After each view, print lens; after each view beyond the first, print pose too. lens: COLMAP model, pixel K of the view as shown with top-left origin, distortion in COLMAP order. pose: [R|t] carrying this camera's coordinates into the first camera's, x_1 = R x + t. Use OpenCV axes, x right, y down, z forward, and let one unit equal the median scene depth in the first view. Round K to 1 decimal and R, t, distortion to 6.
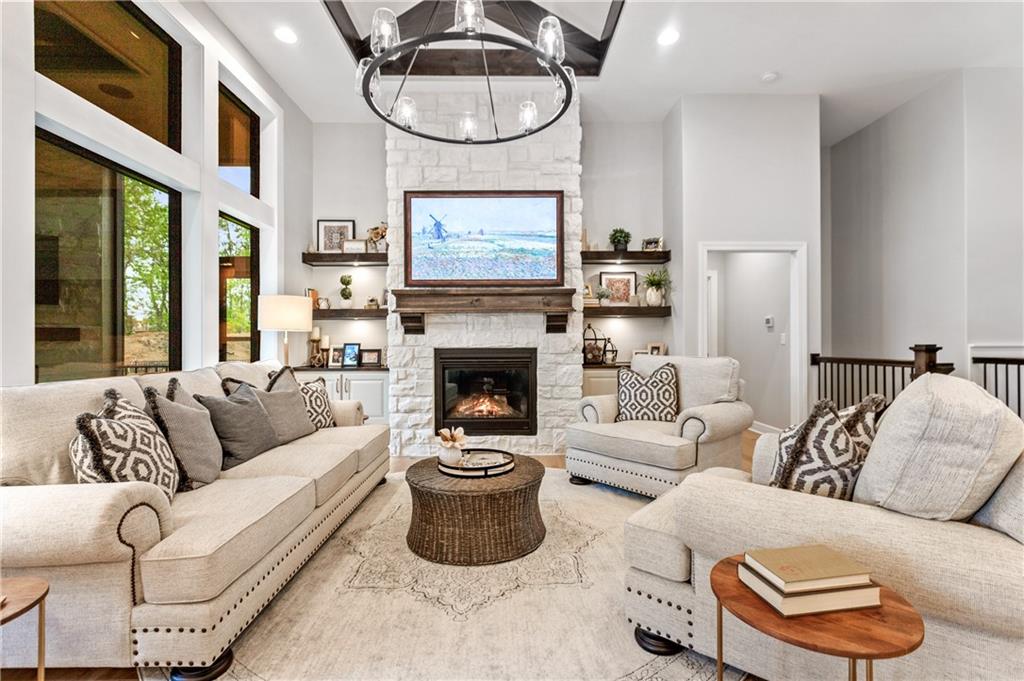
lens RADIAL K [[457.3, 0, 515.4], [0, 457.3, 340.2], [0, 0, 1]] dist [0.000453, -0.000410]
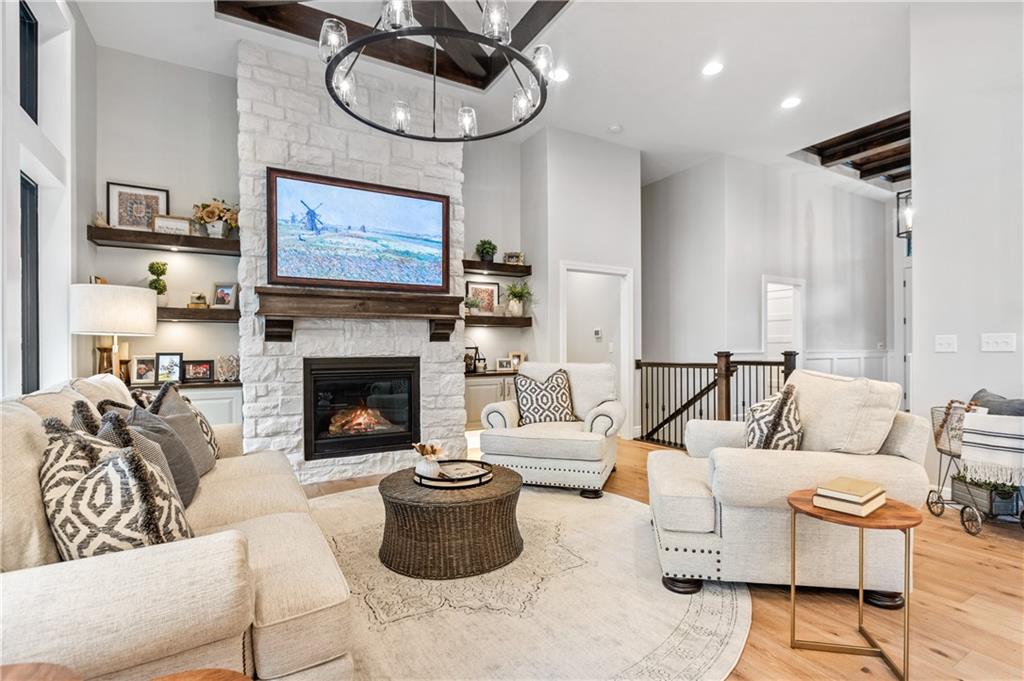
lens RADIAL K [[484.1, 0, 514.7], [0, 484.1, 351.3], [0, 0, 1]] dist [0.000929, 0.000327]
pose [[0.874388, -0.001917, 0.485224, -0.273114], [0.000779, 0.999996, 0.002547, 0.002825], [-0.485227, -0.001849, 0.874386, 0.021571]]
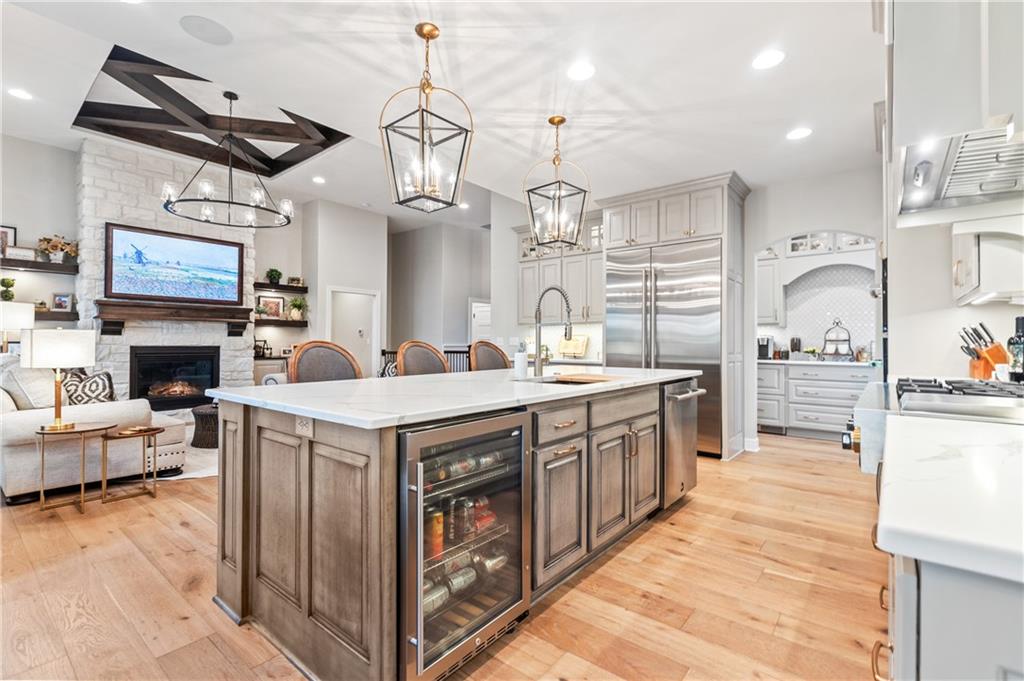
lens RADIAL K [[457.3, 0, 515.4], [0, 457.3, 340.2], [0, 0, 1]] dist [0.000453, -0.000410]
pose [[0.643701, 0.012906, 0.765168, -0.471730], [-0.009653, 0.999915, -0.008745, 0.001358], [-0.765216, -0.001757, 0.643771, -0.679019]]
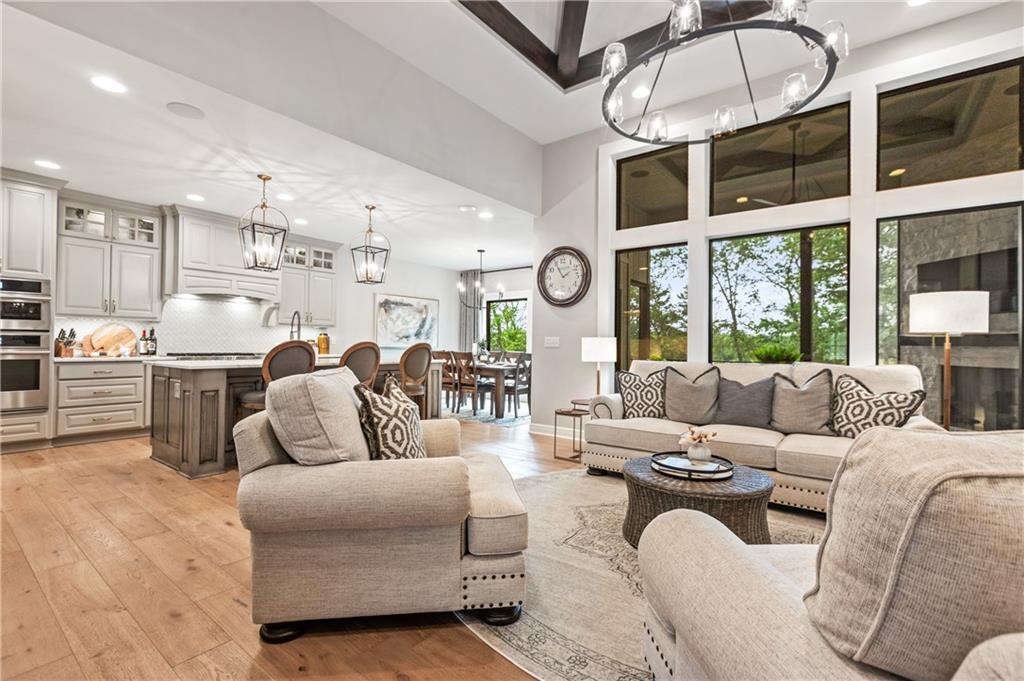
lens RADIAL K [[457.3, 0, 515.4], [0, 457.3, 340.2], [0, 0, 1]] dist [0.000453, -0.000410]
pose [[-0.622833, -0.007003, -0.782323, 0.539982], [-0.003593, 0.999975, -0.006091, 0.000078], [0.782347, -0.000982, -0.622843, 0.754671]]
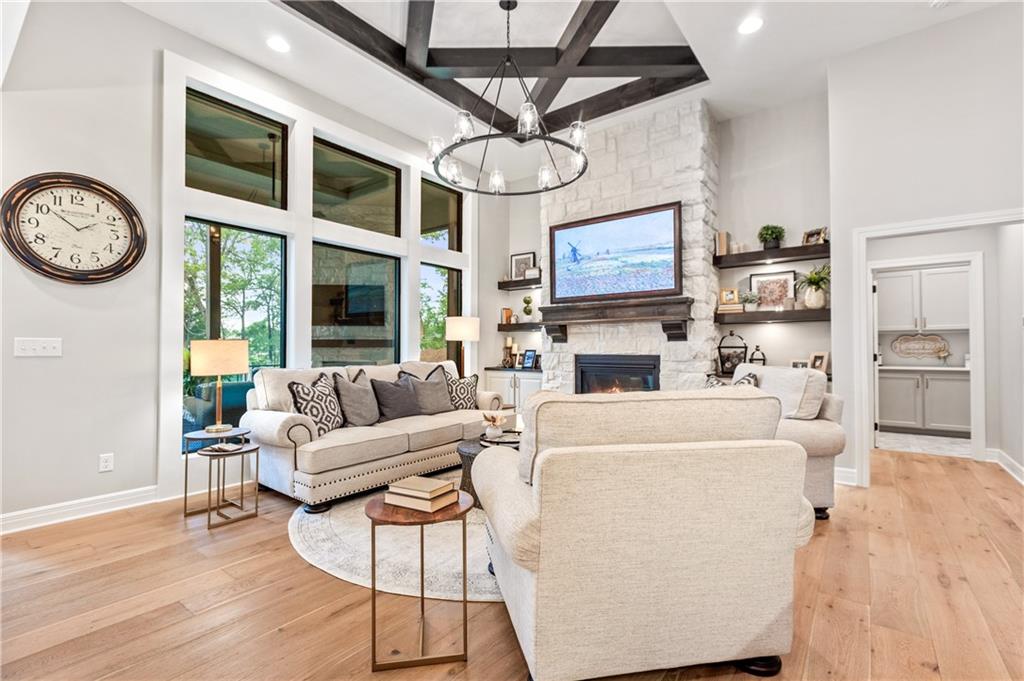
lens RADIAL K [[457.3, 0, 515.4], [0, 457.3, 340.2], [0, 0, 1]] dist [0.000453, -0.000410]
pose [[0.784084, -0.006024, -0.620625, 0.440057], [-0.001550, 0.999931, -0.011664, -0.005166], [0.620652, 0.010108, 0.784021, -0.021391]]
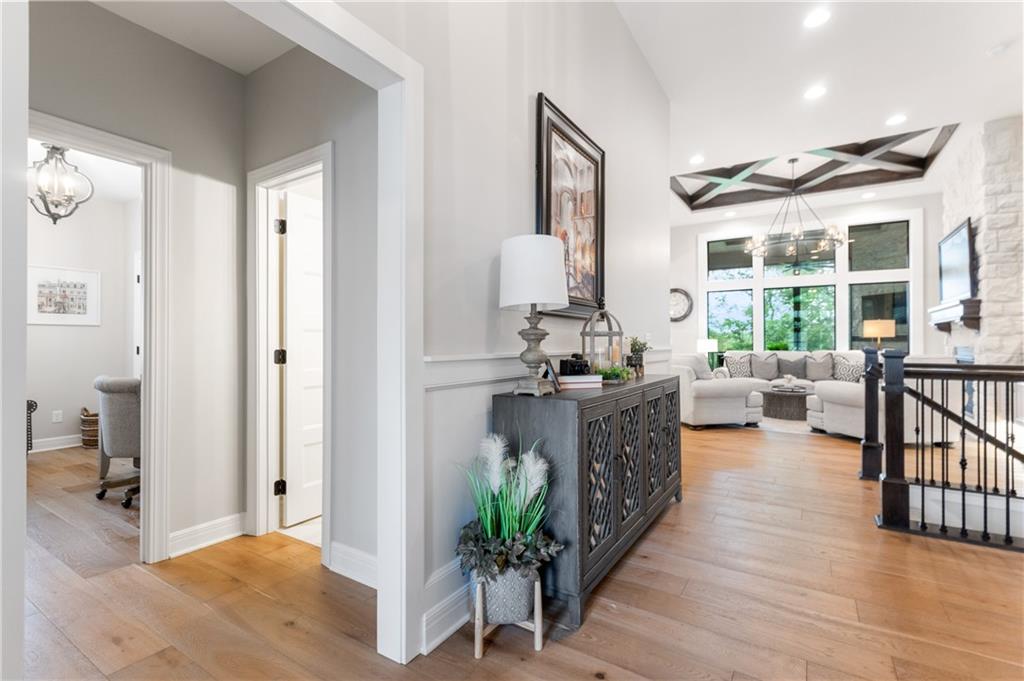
lens RADIAL K [[457.3, 0, 515.4], [0, 457.3, 340.2], [0, 0, 1]] dist [0.000453, -0.000410]
pose [[-0.558418, 0.004293, -0.829549, 1.713888], [0.006220, 0.999980, 0.000988, -0.015319], [0.829536, -0.004608, -0.558434, 0.668066]]
